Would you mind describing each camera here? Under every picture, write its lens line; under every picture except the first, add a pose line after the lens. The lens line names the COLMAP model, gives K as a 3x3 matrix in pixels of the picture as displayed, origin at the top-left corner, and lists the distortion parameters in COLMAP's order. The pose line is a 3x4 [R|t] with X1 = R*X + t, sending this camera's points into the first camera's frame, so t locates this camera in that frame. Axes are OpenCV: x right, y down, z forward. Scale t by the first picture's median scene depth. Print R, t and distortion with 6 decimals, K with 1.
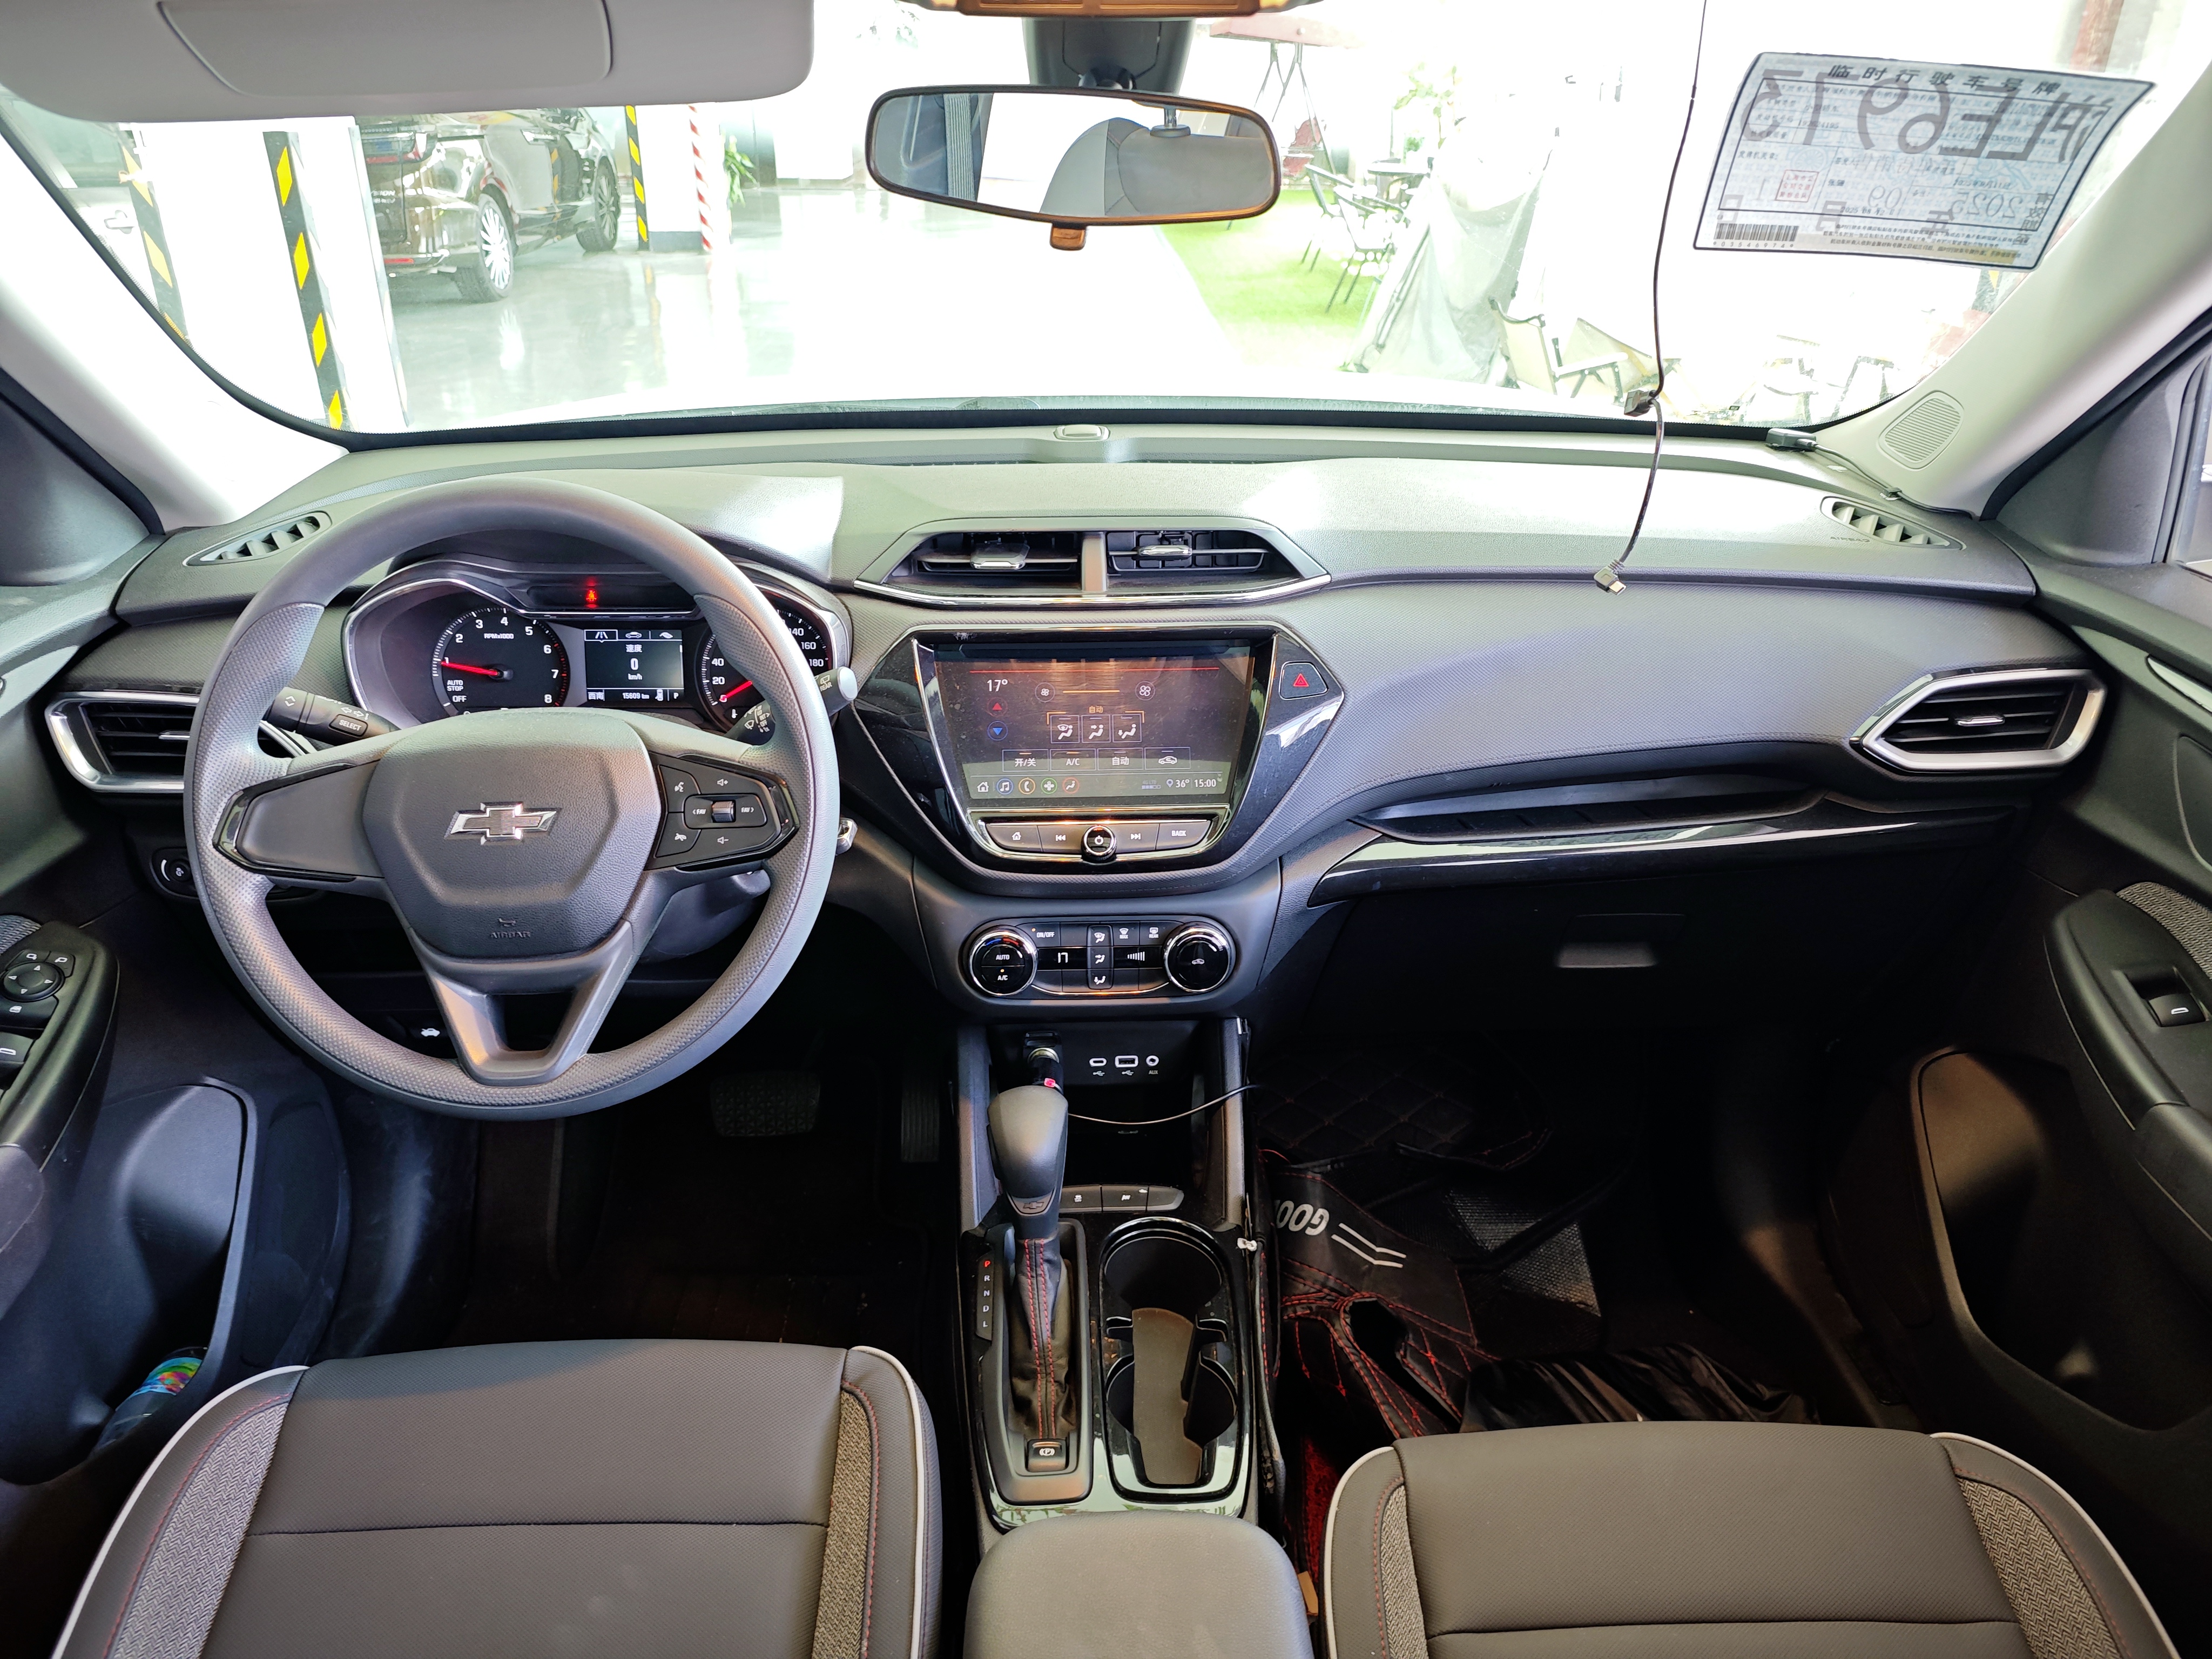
lens RADIAL K [[1543.8, 0, 1116.6], [0, 1543.8, 824.0], [0, 0, 1]] dist [0.020158, -0.054288]
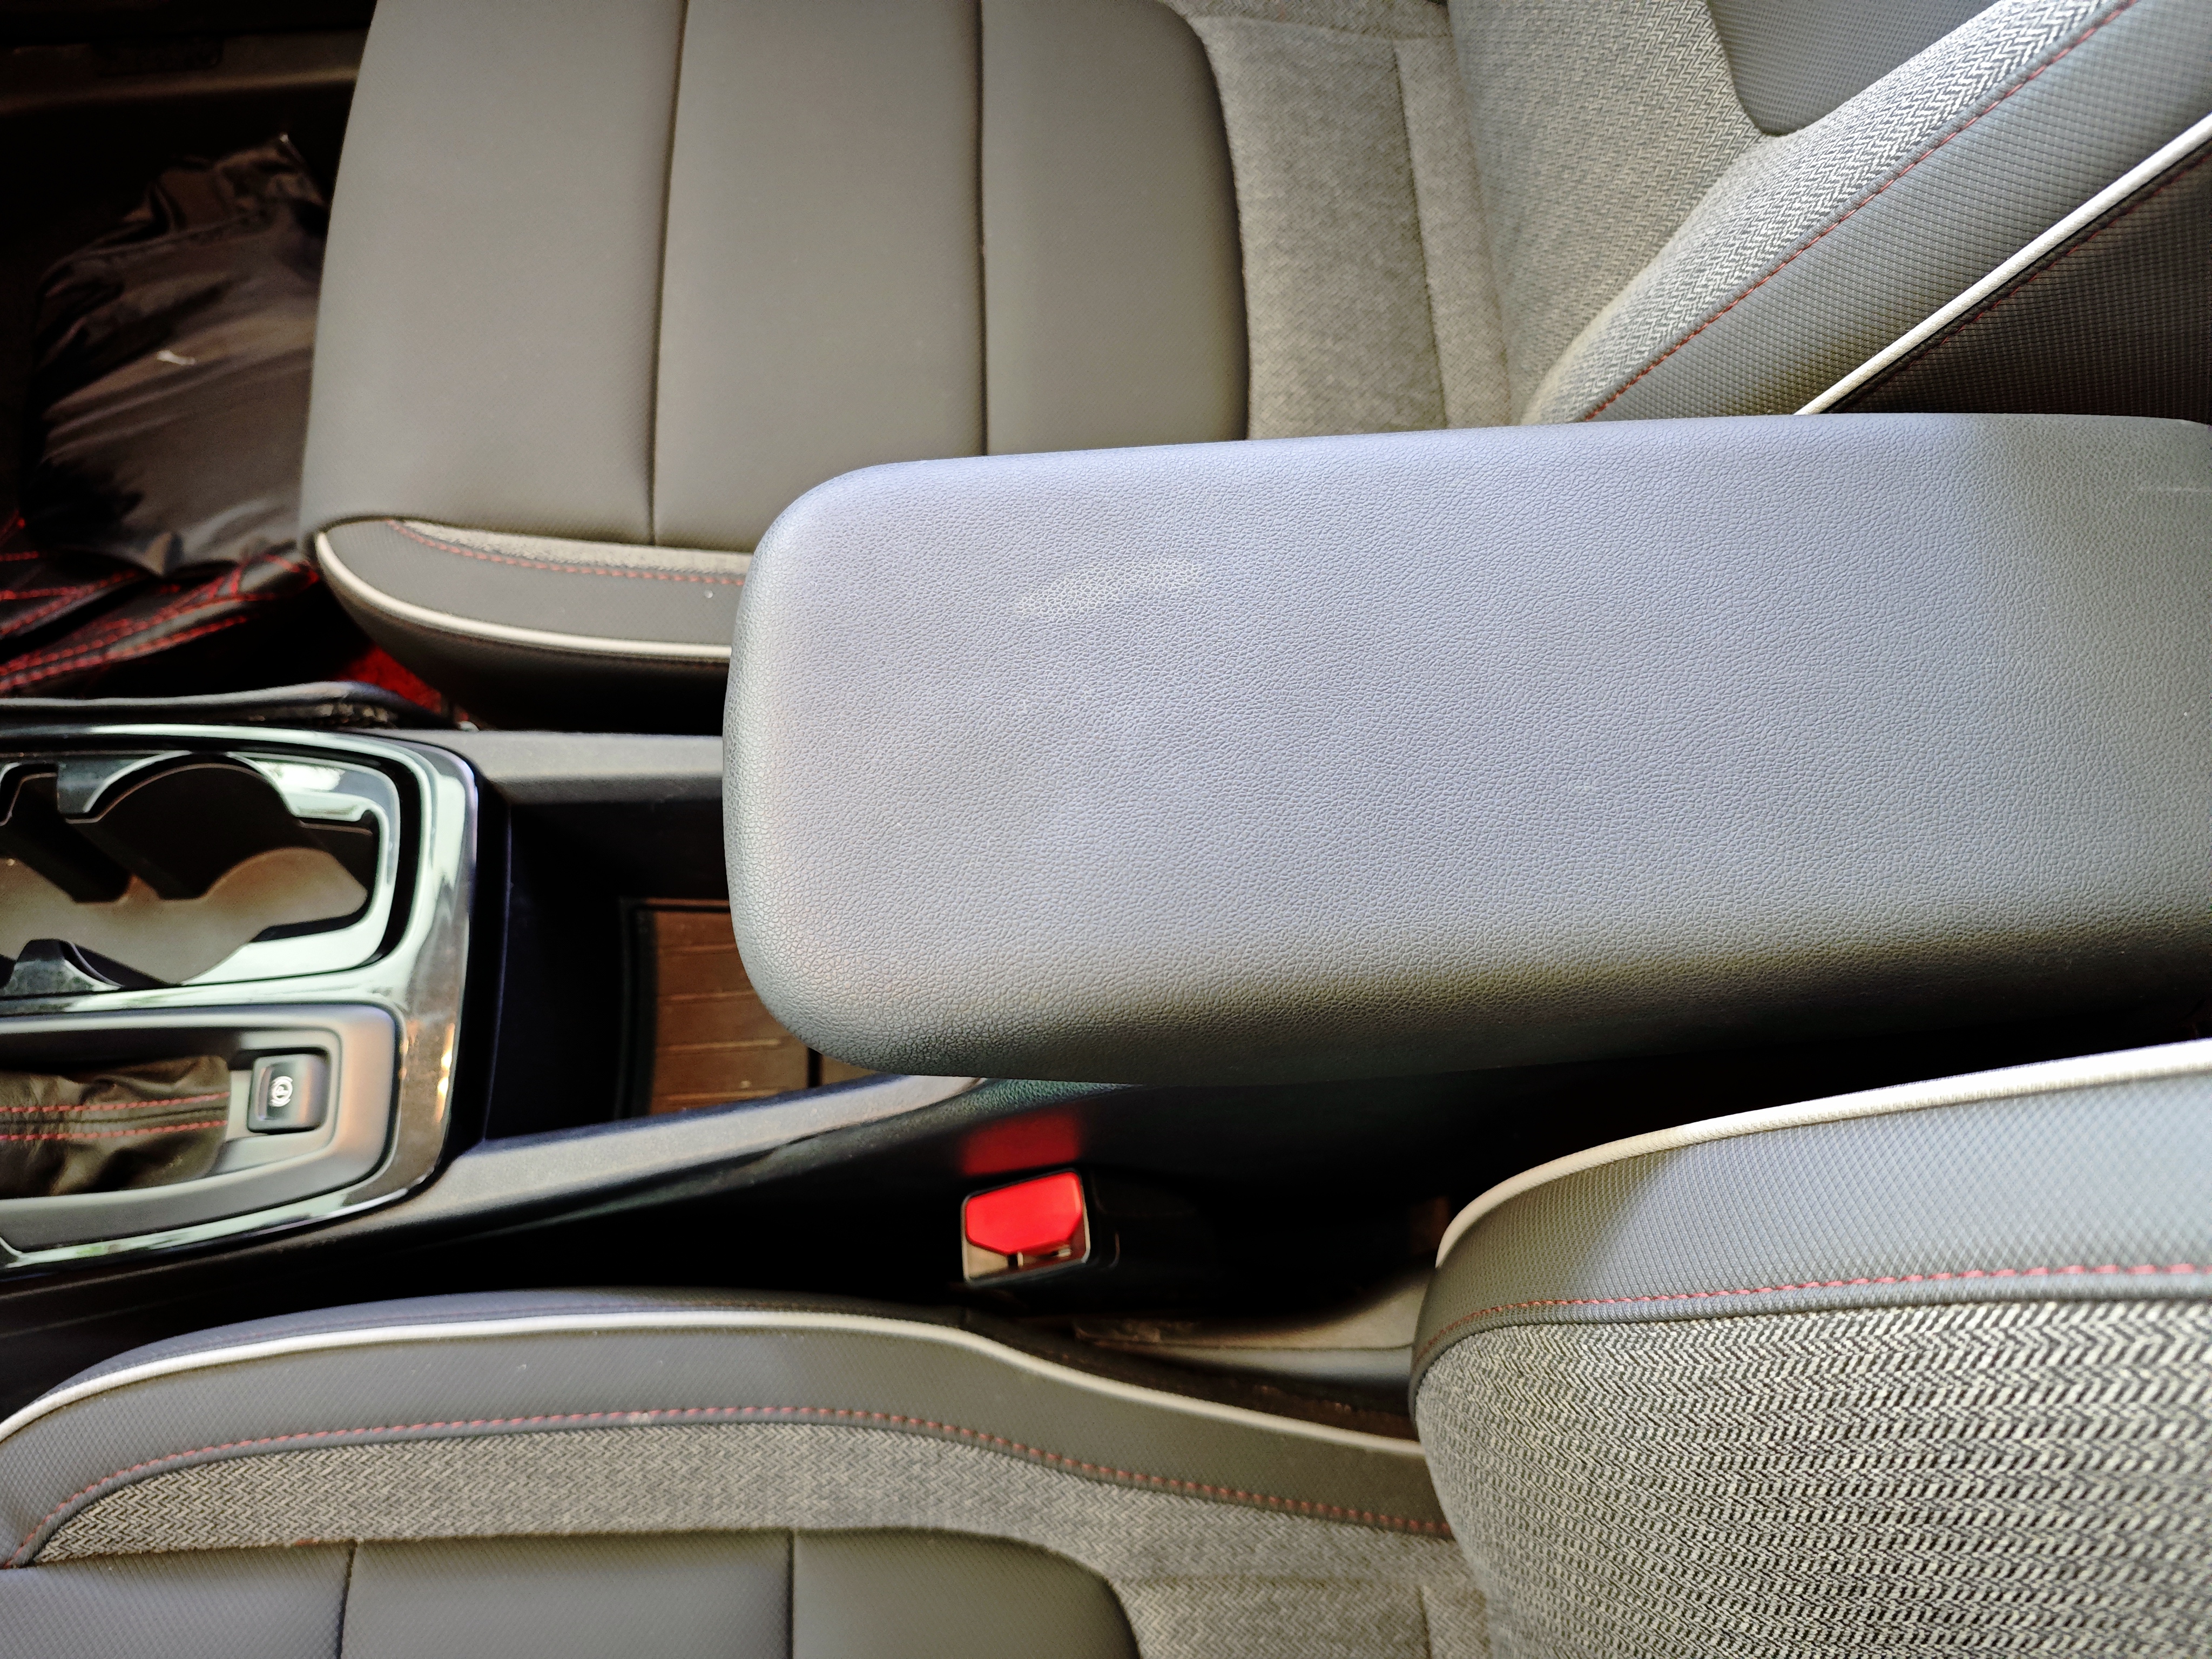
lens RADIAL K [[1543.8, 0, 1089.5], [0, 1543.8, 841.0], [0, 0, 1]] dist [0.020158, -0.054288]
pose [[-0.016552, -0.943129, 0.332015, -0.120416], [0.456050, 0.288386, 0.841933, 0.064347], [-0.889800, 0.165351, 0.425340, 0.456440]]
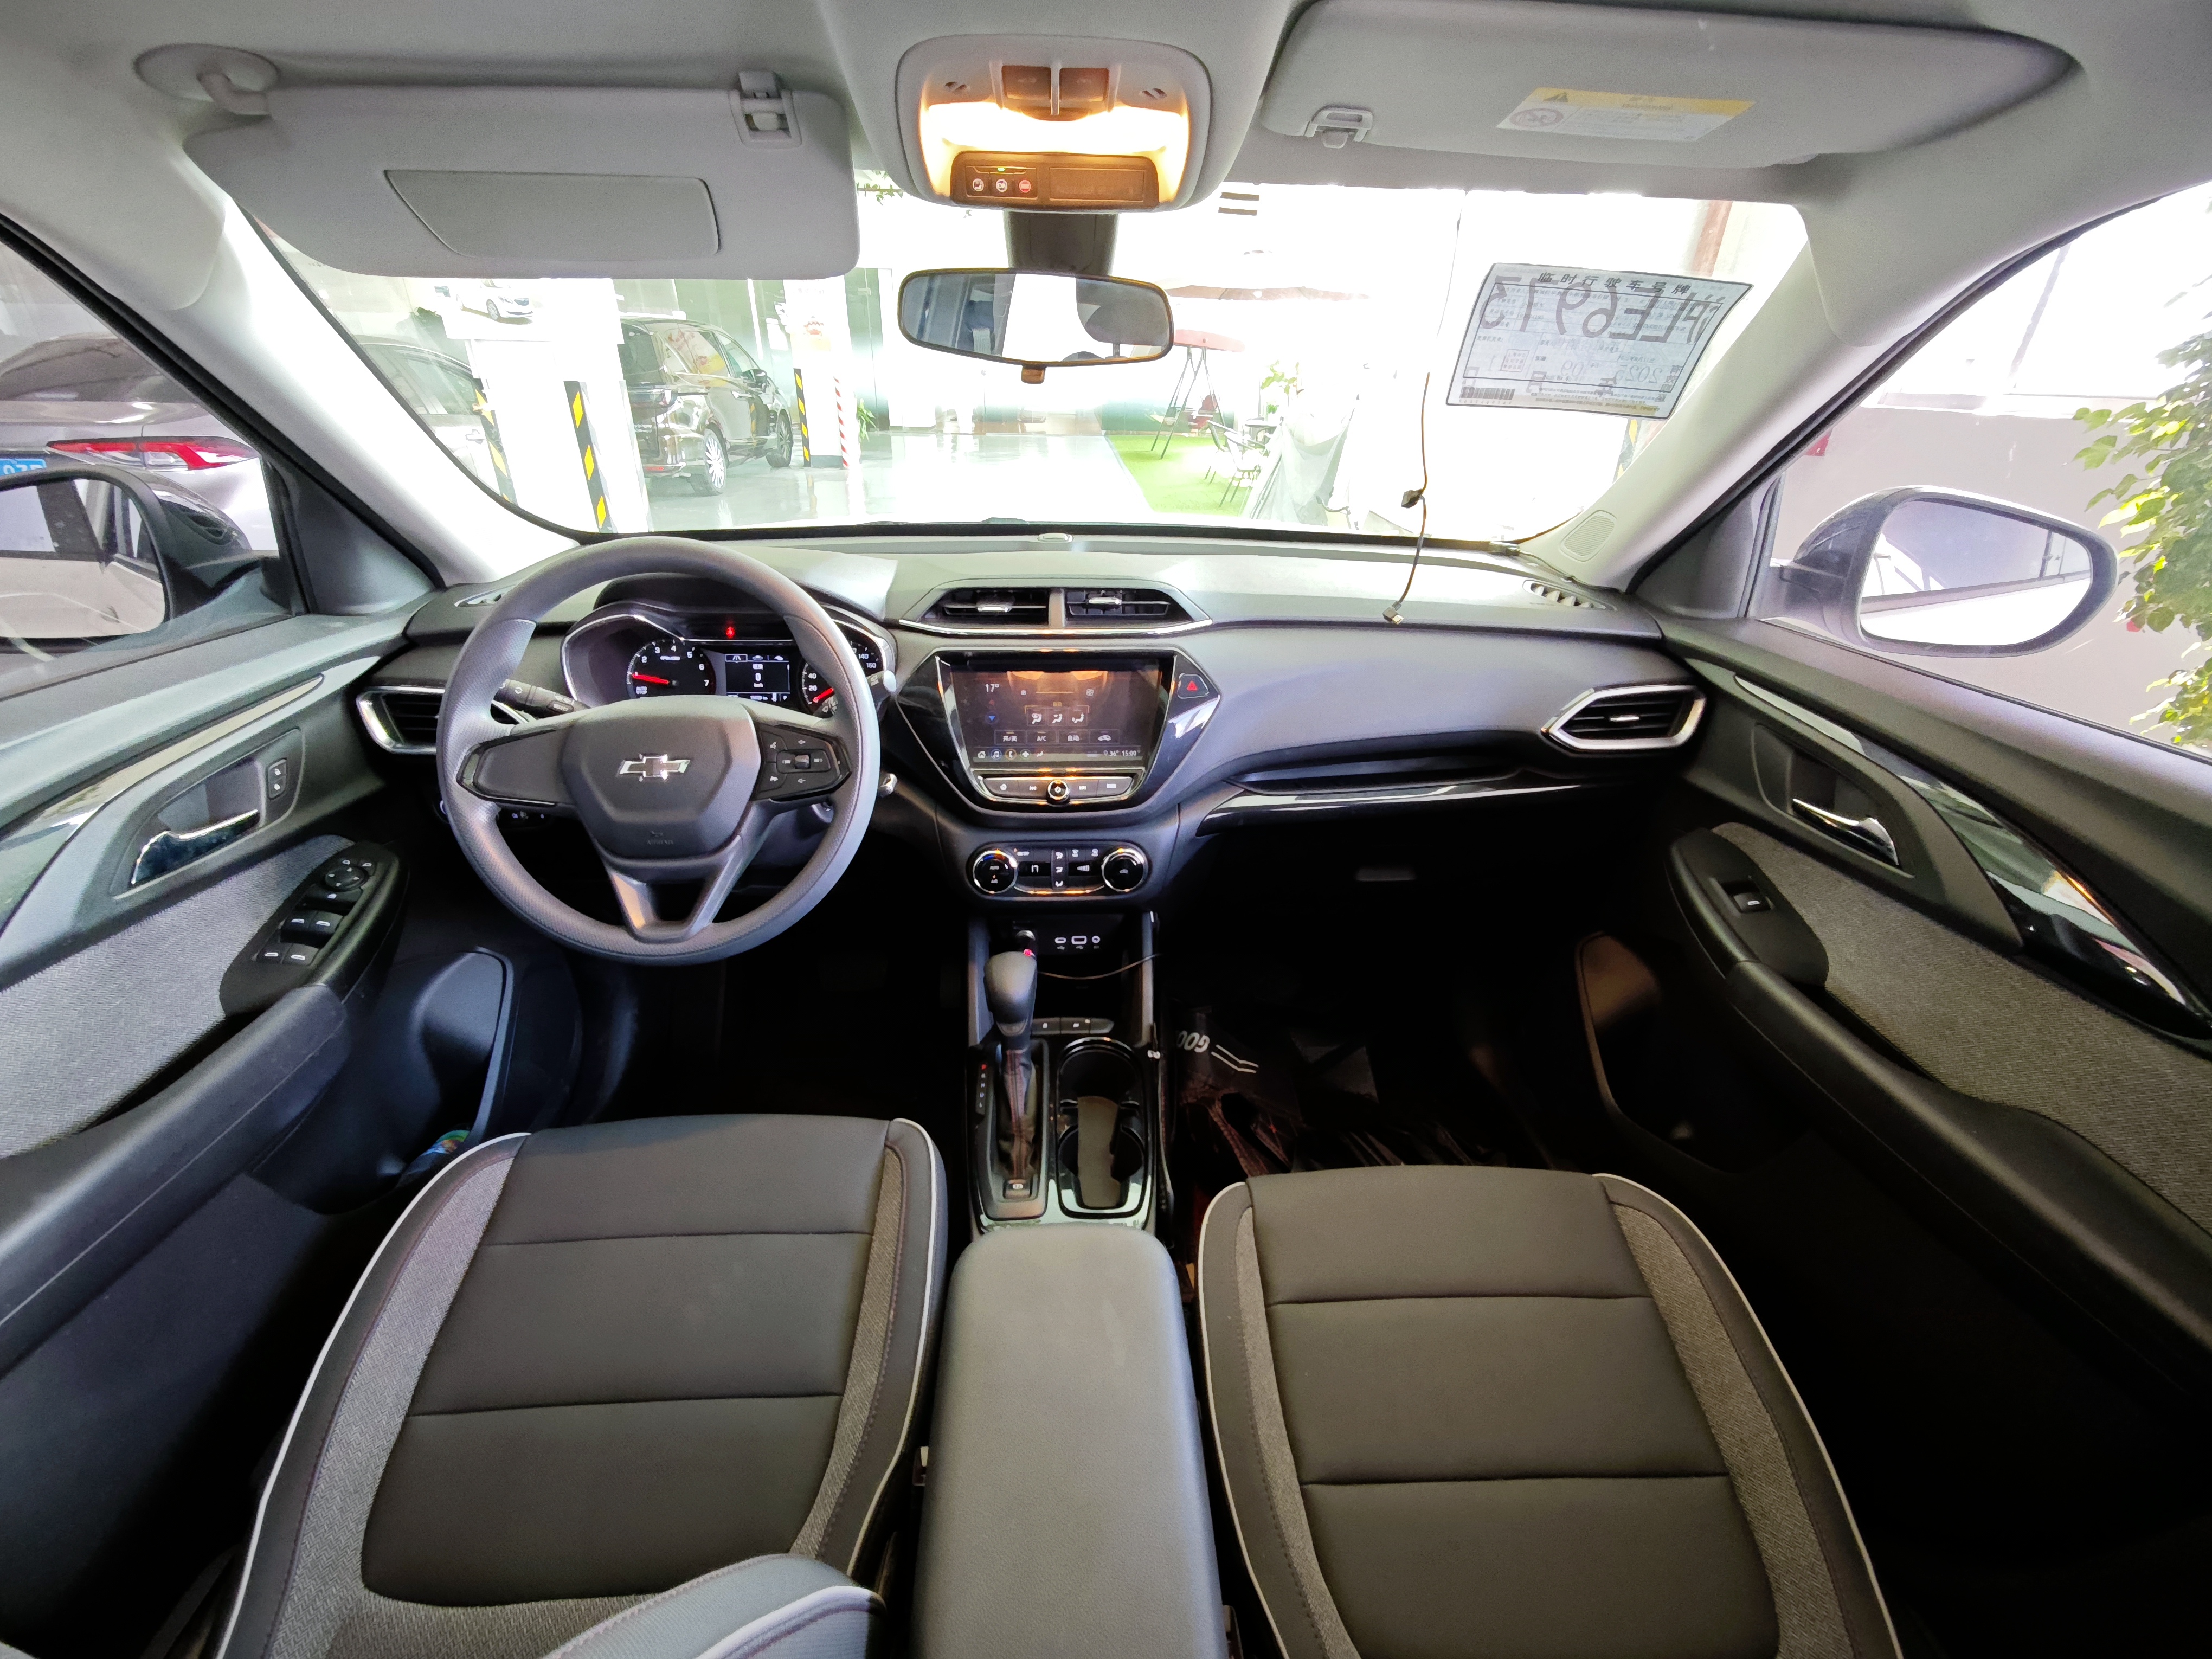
lens RADIAL K [[918.7, 0, 1116.2], [0, 918.7, 831.2], [0, 0, 1]] dist [-0.010968, 0.003288]
pose [[0.999717, 0.005792, 0.023055, 0.024563], [-0.006014, 0.999936, 0.009583, 0.041154], [-0.022998, -0.009719, 0.999688, 0.087138]]
